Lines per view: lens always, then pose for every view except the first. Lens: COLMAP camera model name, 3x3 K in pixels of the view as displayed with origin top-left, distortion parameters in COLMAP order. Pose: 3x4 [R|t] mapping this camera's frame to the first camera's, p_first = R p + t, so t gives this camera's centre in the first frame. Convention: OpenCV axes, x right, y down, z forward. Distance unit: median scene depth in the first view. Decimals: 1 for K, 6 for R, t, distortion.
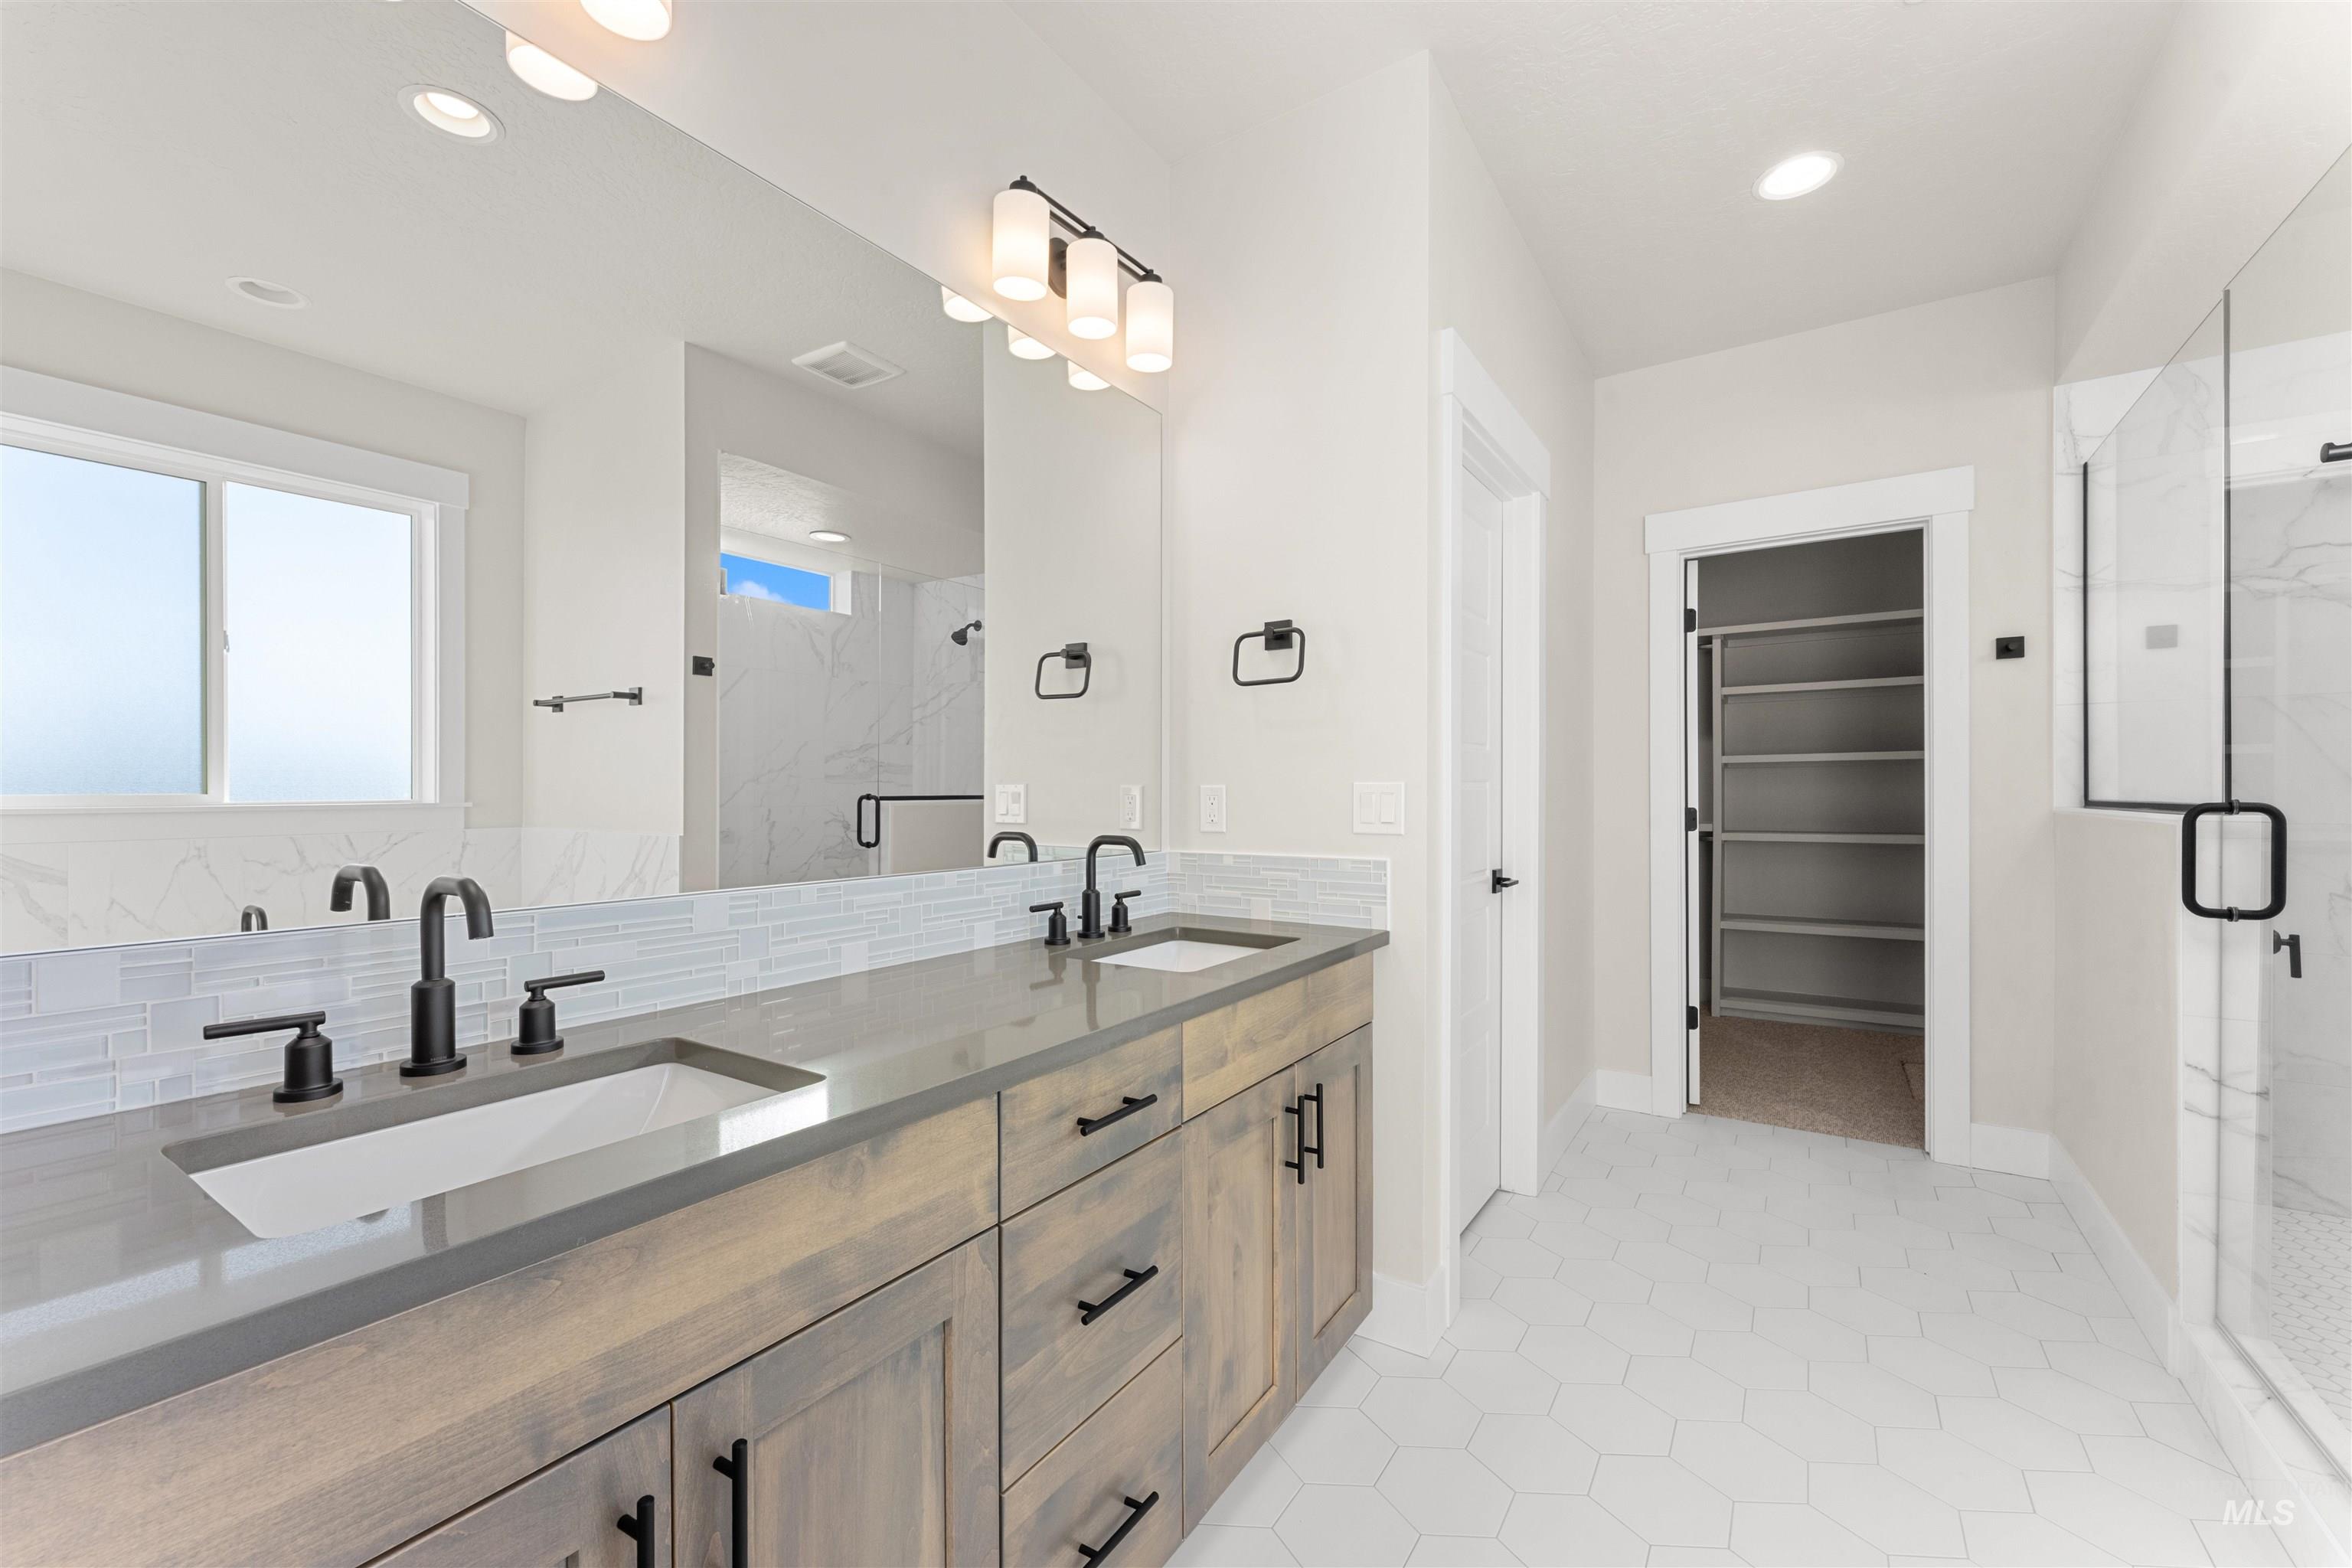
lens RADIAL K [[939.1, 0, 1165.3], [0, 939.1, 784.8], [0, 0, 1]] dist [0.001082, -0.001544]
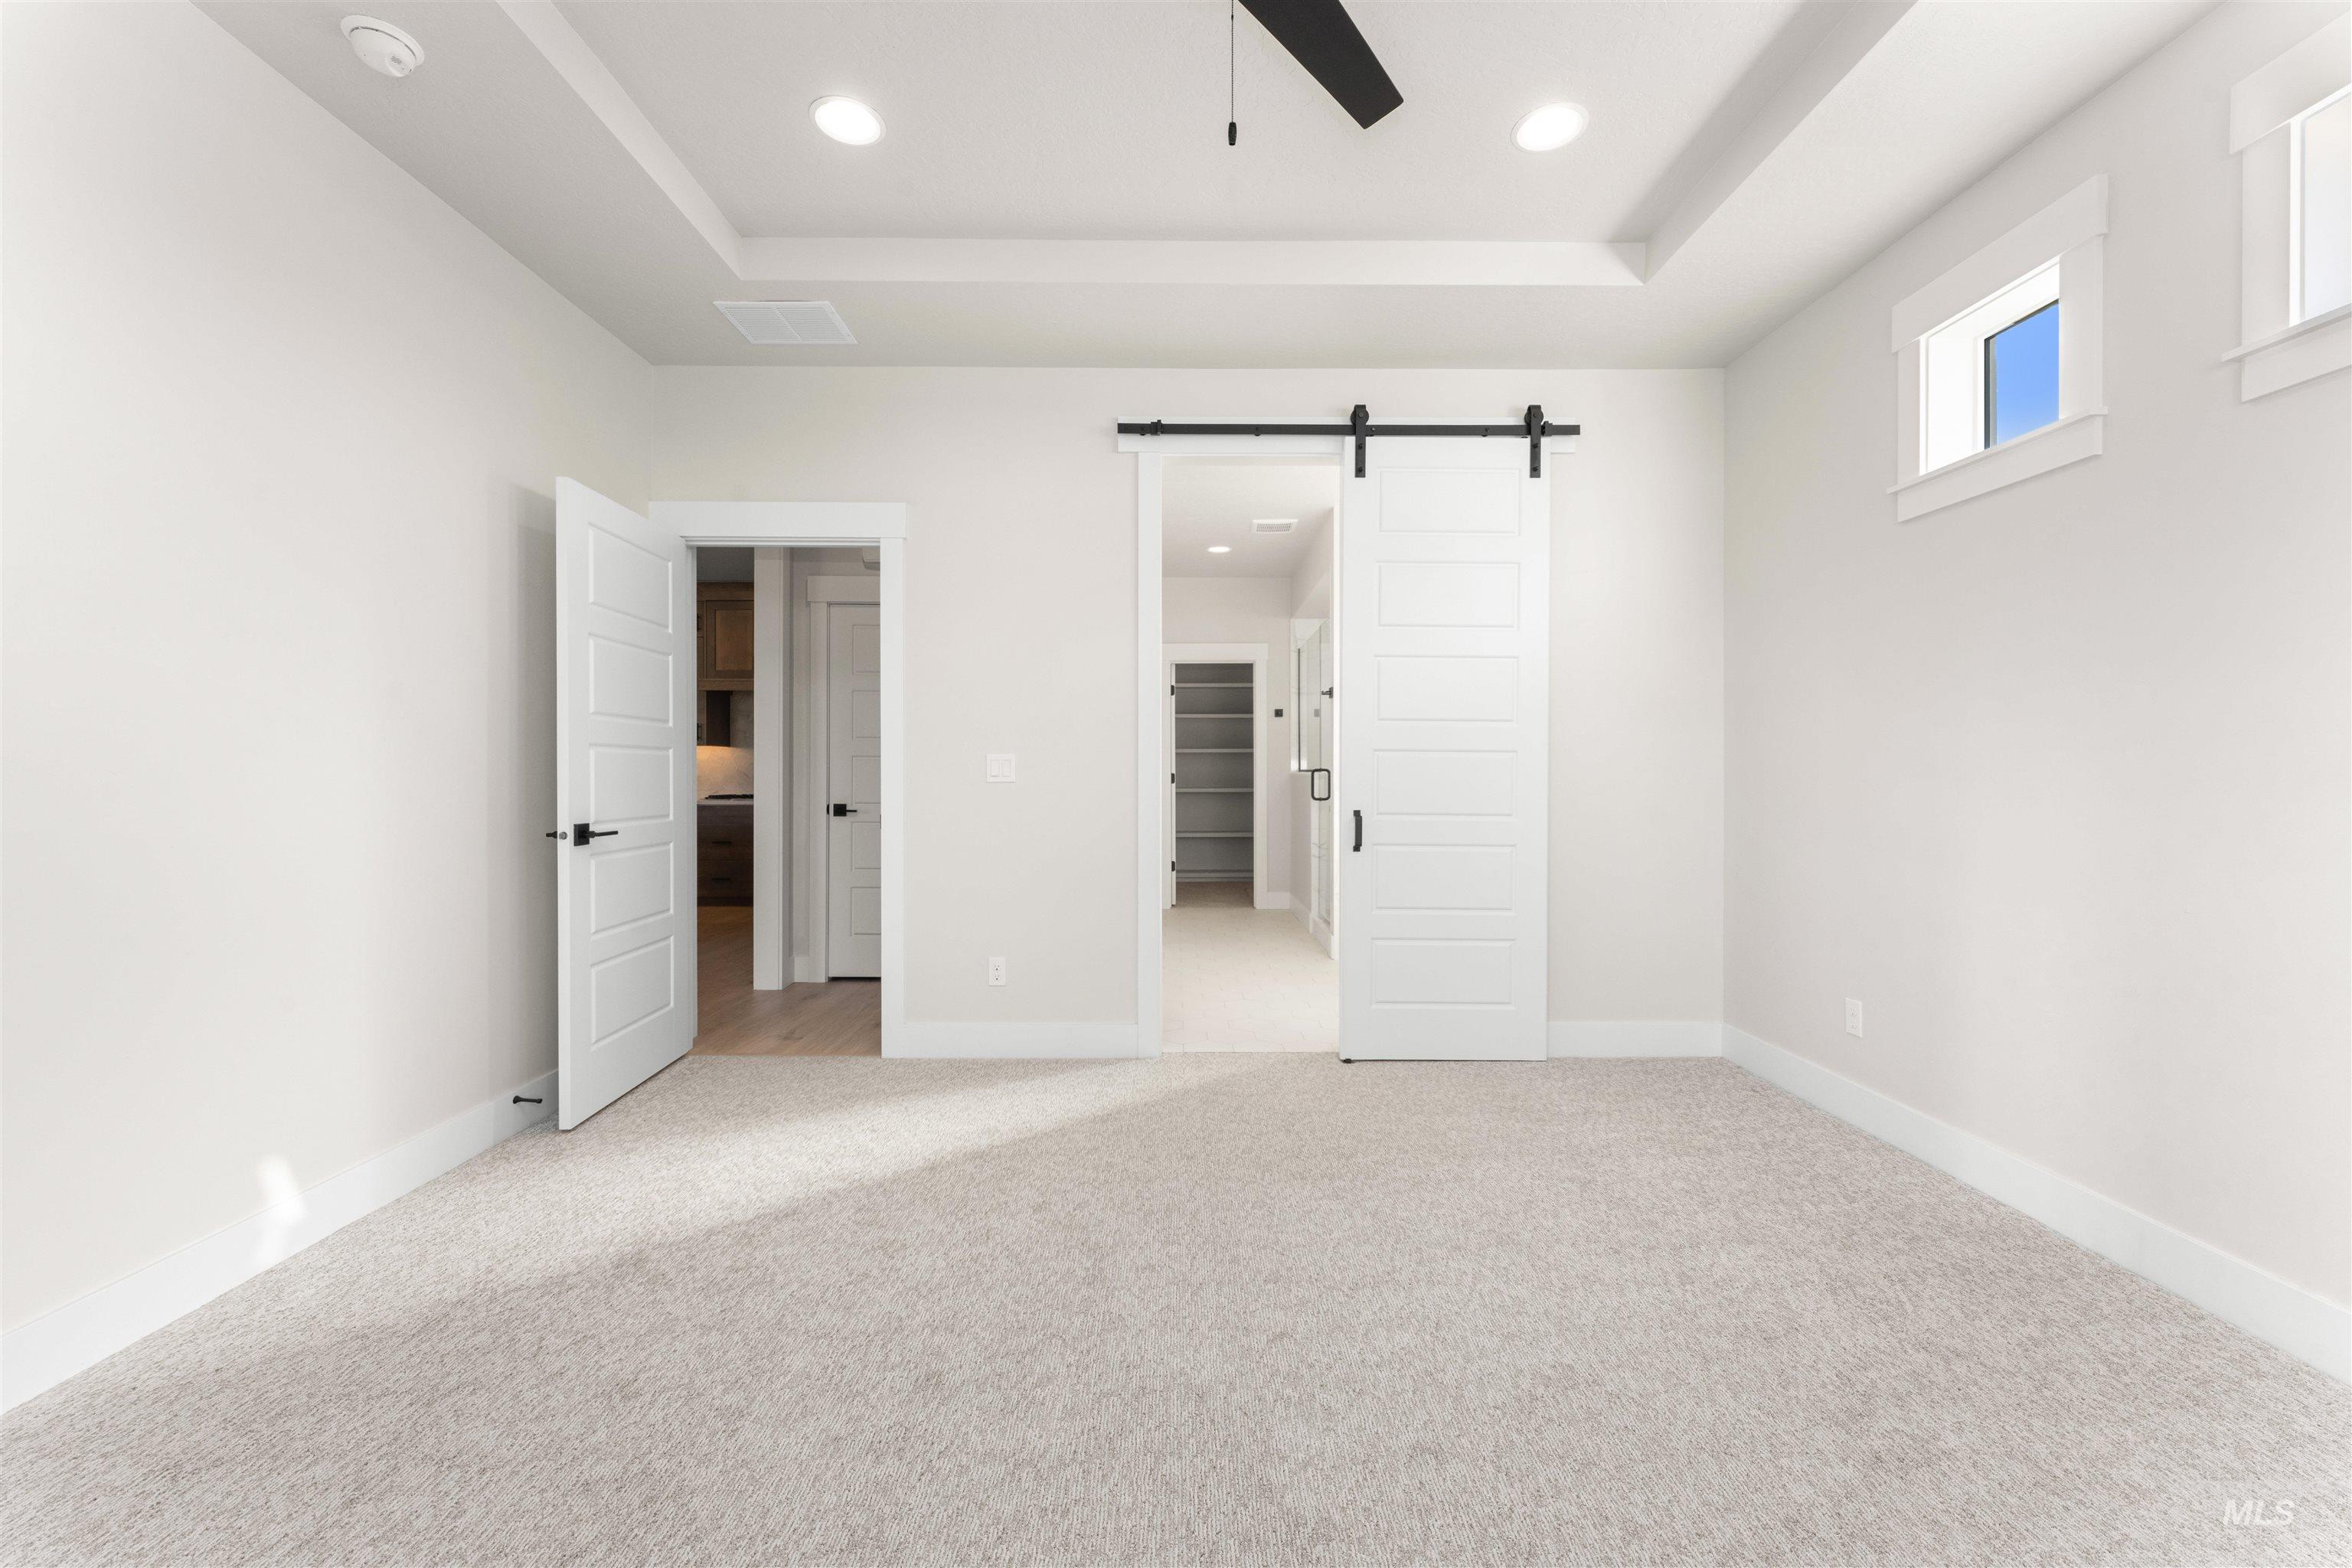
lens RADIAL K [[939.1, 0, 1175.5], [0, 939.1, 770.6], [0, 0, 1]] dist [0.001082, -0.001544]
pose [[0.825680, -0.004498, 0.564120, -0.711712], [0.003033, 0.999989, 0.003534, 0.007331], [-0.564130, -0.001207, 0.825685, -0.871138]]
